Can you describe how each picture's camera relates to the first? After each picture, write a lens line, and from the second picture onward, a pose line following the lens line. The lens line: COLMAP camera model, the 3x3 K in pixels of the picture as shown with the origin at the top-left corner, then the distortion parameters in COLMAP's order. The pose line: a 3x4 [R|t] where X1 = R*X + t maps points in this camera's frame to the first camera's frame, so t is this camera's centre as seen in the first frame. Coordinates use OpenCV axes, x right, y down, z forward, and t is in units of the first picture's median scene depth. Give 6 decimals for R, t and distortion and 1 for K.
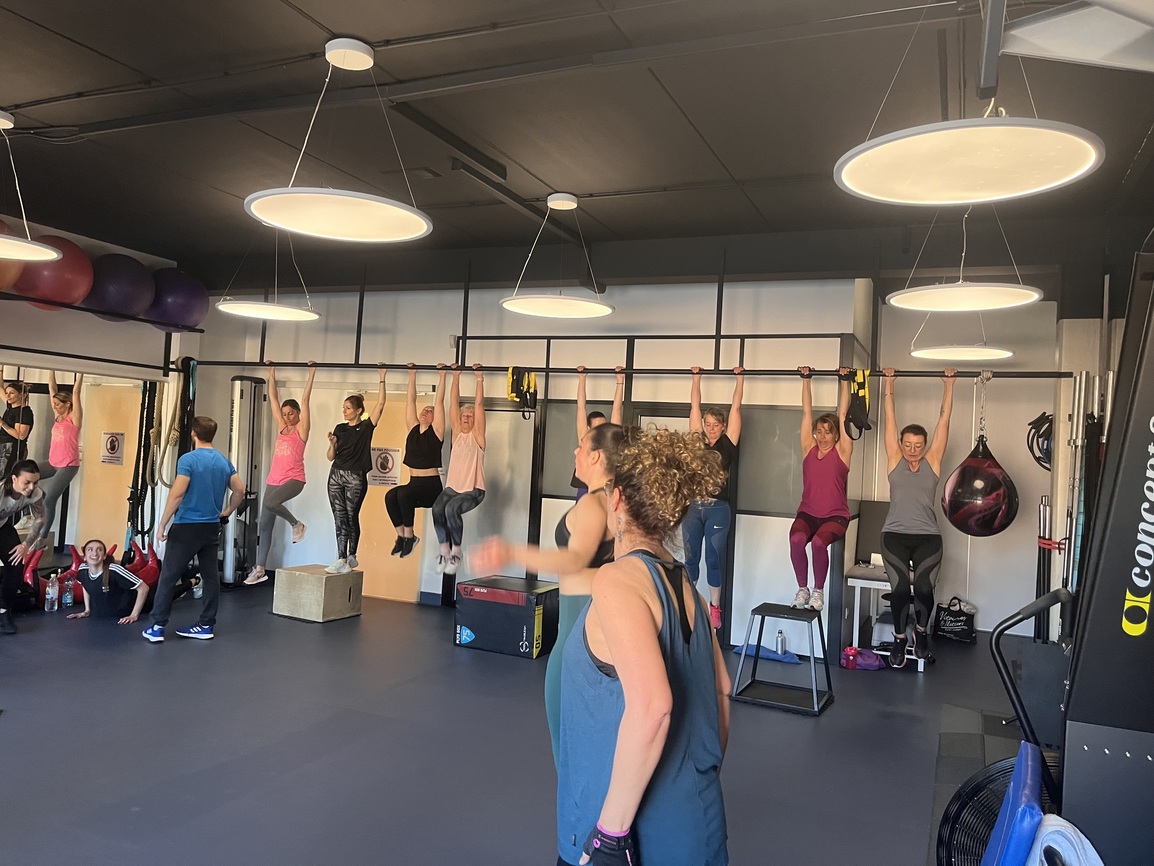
lens RADIAL K [[871.6, 0, 569.1], [0, 871.6, 420.2], [0, 0, 1]] dist [0.058793, -0.079049]
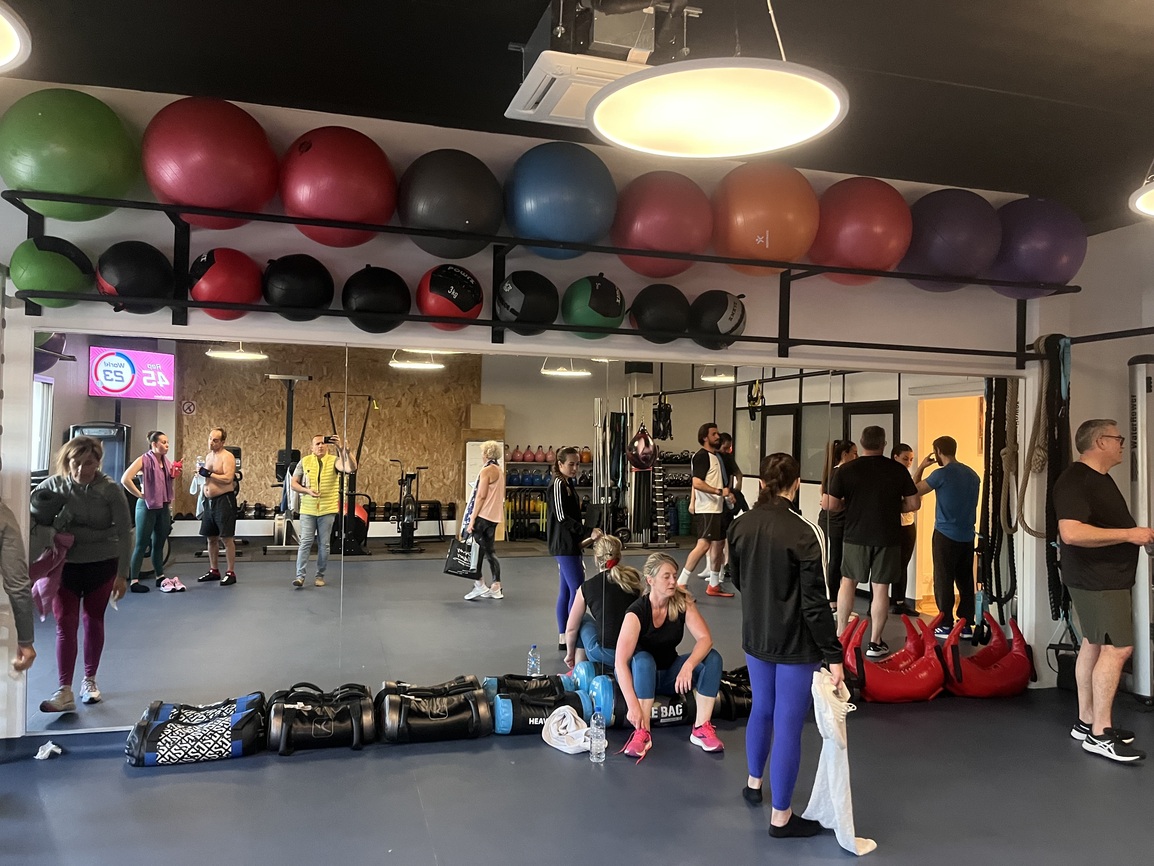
lens RADIAL K [[886.3, 0, 577.0], [0, 886.3, 433.0], [0, 0, 1]] dist [0.004070, -0.004849]
pose [[0.646209, -0.053324, -0.761296, -0.168798], [0.038925, 0.998560, -0.036903, 0.010835], [0.762168, -0.005786, 0.647354, 0.311196]]
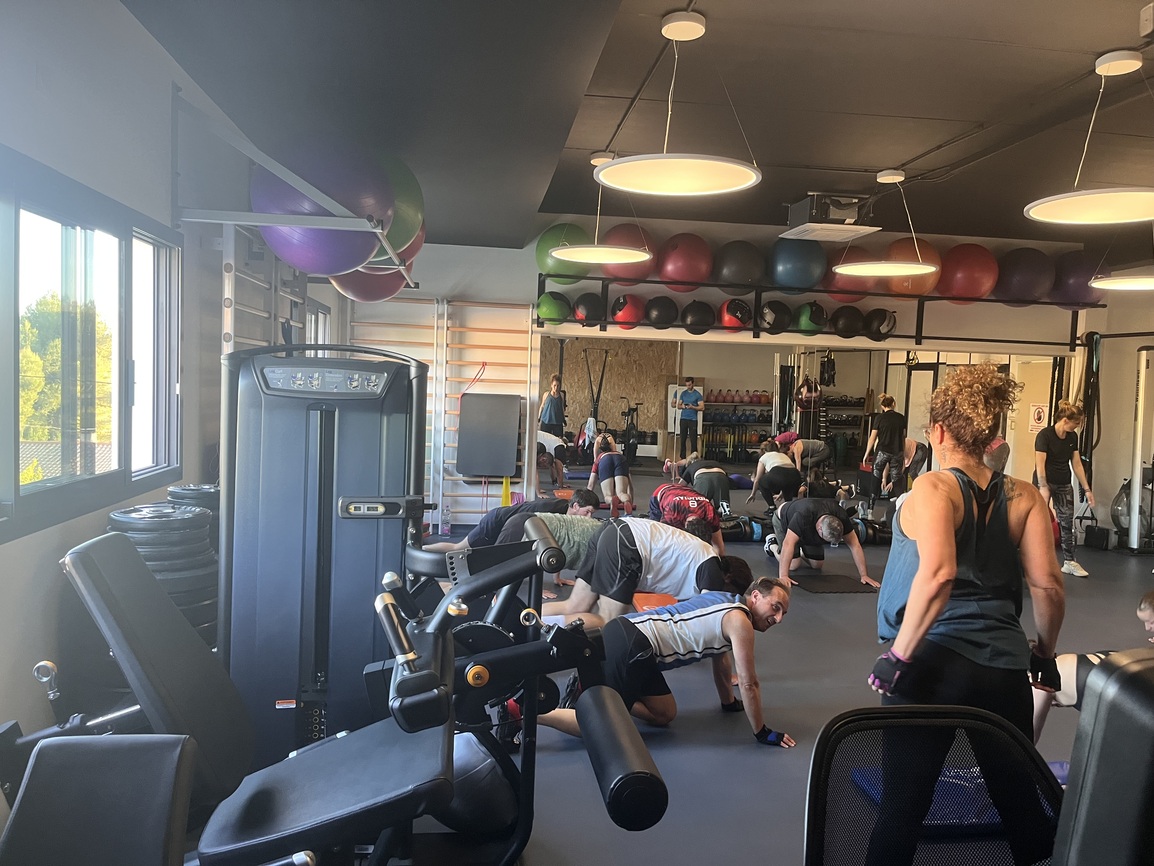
lens RADIAL K [[886.3, 0, 577.0], [0, 886.3, 433.0], [0, 0, 1]] dist [0.004070, -0.004849]
pose [[0.517220, 0.013968, -0.855739, 0.167048], [0.018335, 0.999456, 0.027396, 0.009952], [0.855656, -0.029860, 0.516682, -0.095913]]
